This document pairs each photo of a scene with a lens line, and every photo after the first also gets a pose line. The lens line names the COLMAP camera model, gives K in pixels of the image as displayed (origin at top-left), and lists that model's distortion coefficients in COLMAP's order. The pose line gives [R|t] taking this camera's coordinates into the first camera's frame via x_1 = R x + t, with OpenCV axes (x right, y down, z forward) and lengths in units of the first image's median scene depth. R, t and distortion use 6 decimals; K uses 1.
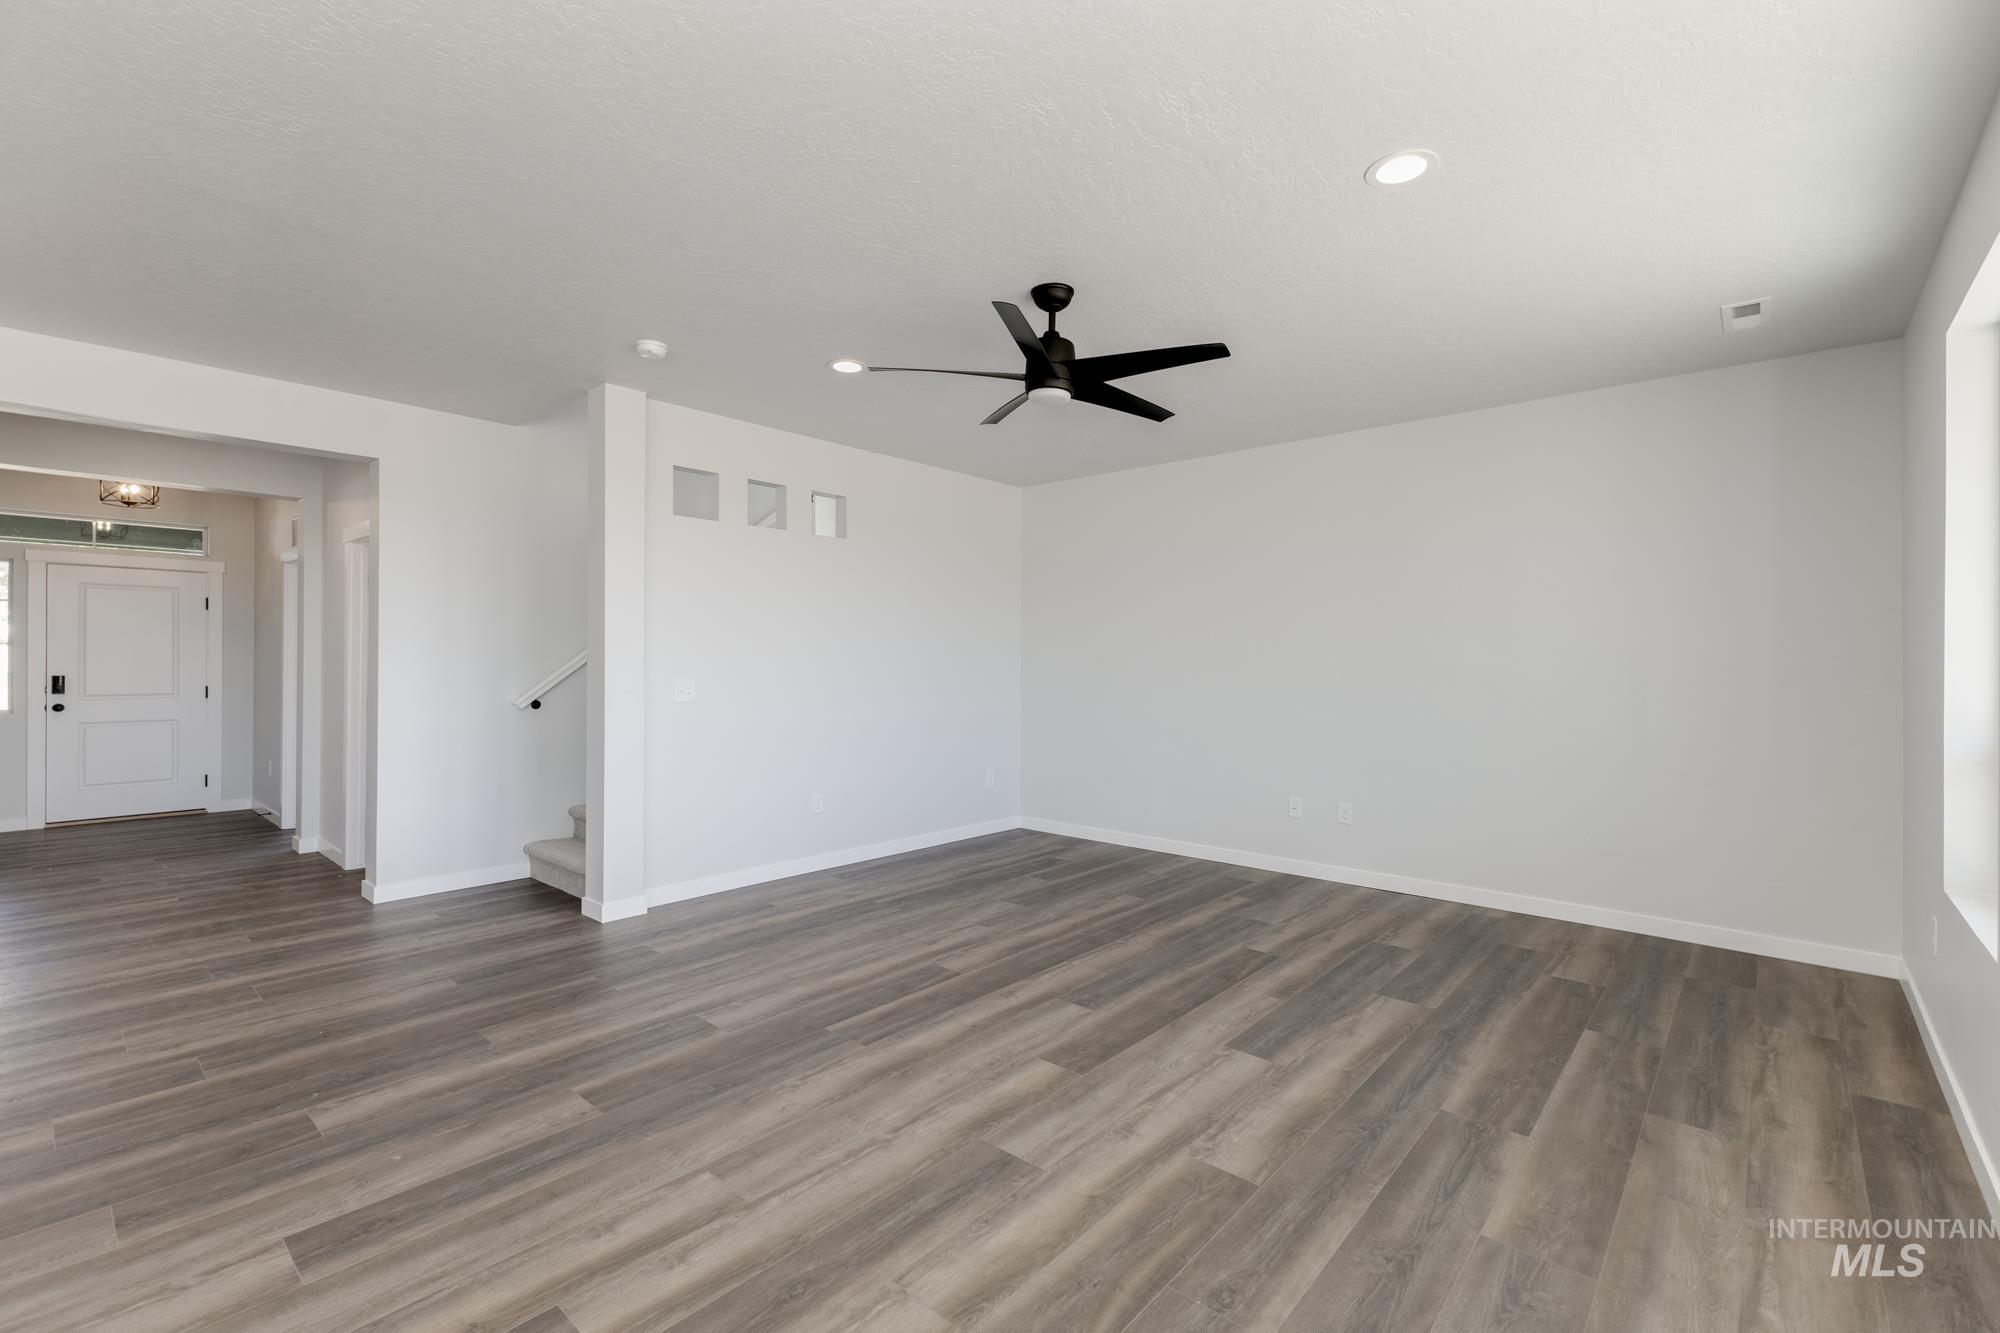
lens RADIAL K [[869.9, 0, 994.3], [0, 869.9, 657.1], [0, 0, 1]] dist [0.006750, -0.000176]
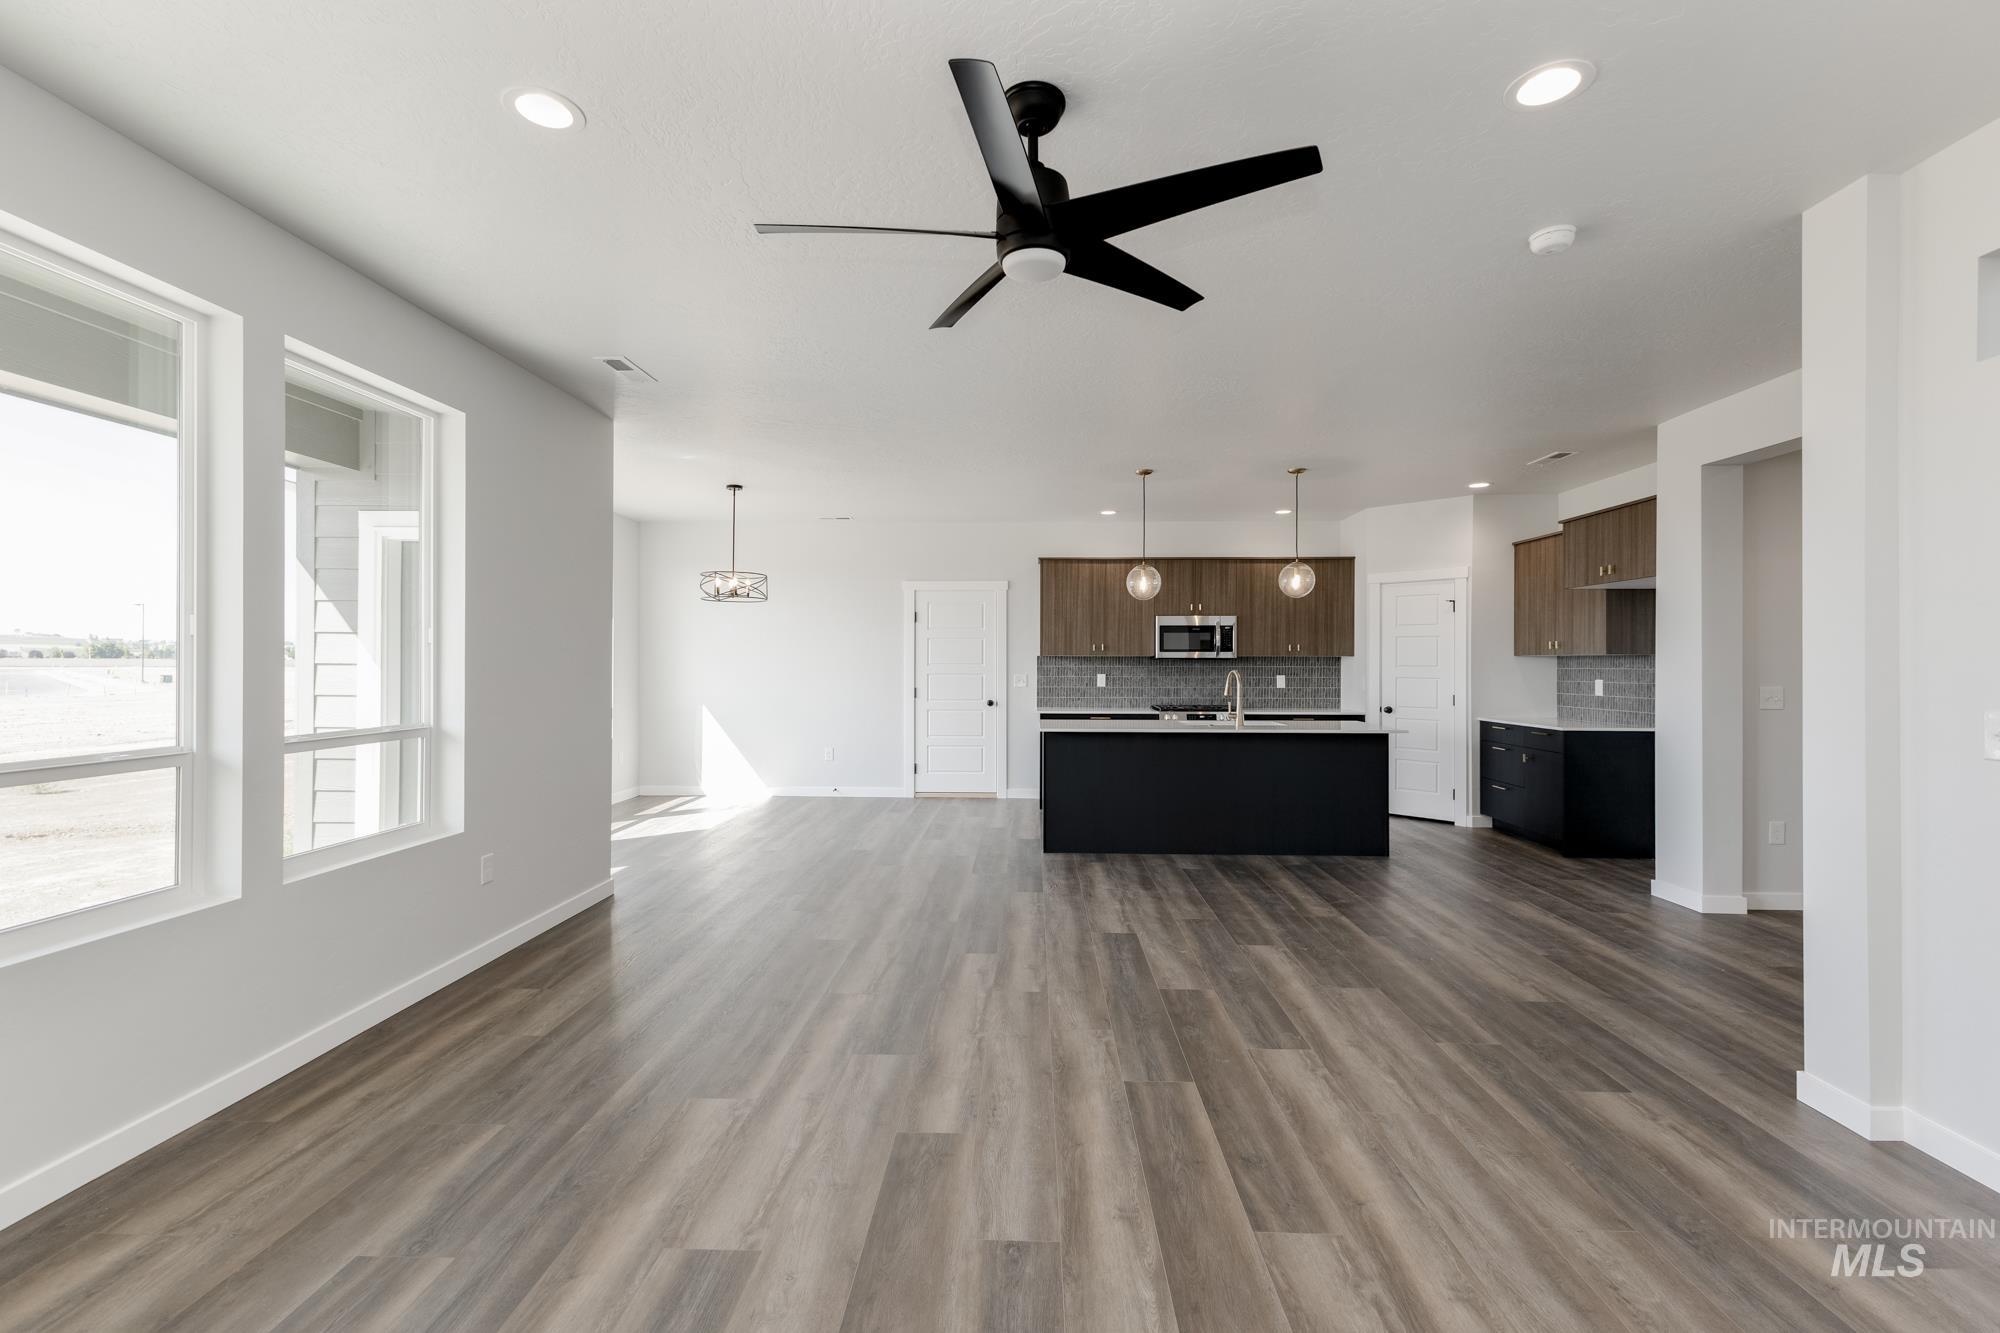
lens RADIAL K [[869.9, 0, 996.6], [0, 869.9, 661.2], [0, 0, 1]] dist [0.006750, -0.000176]
pose [[-0.774173, -0.008486, -0.632917, 0.573139], [-0.003005, 0.999948, -0.009732, 0.008839], [0.632967, -0.005632, -0.774159, 1.707516]]
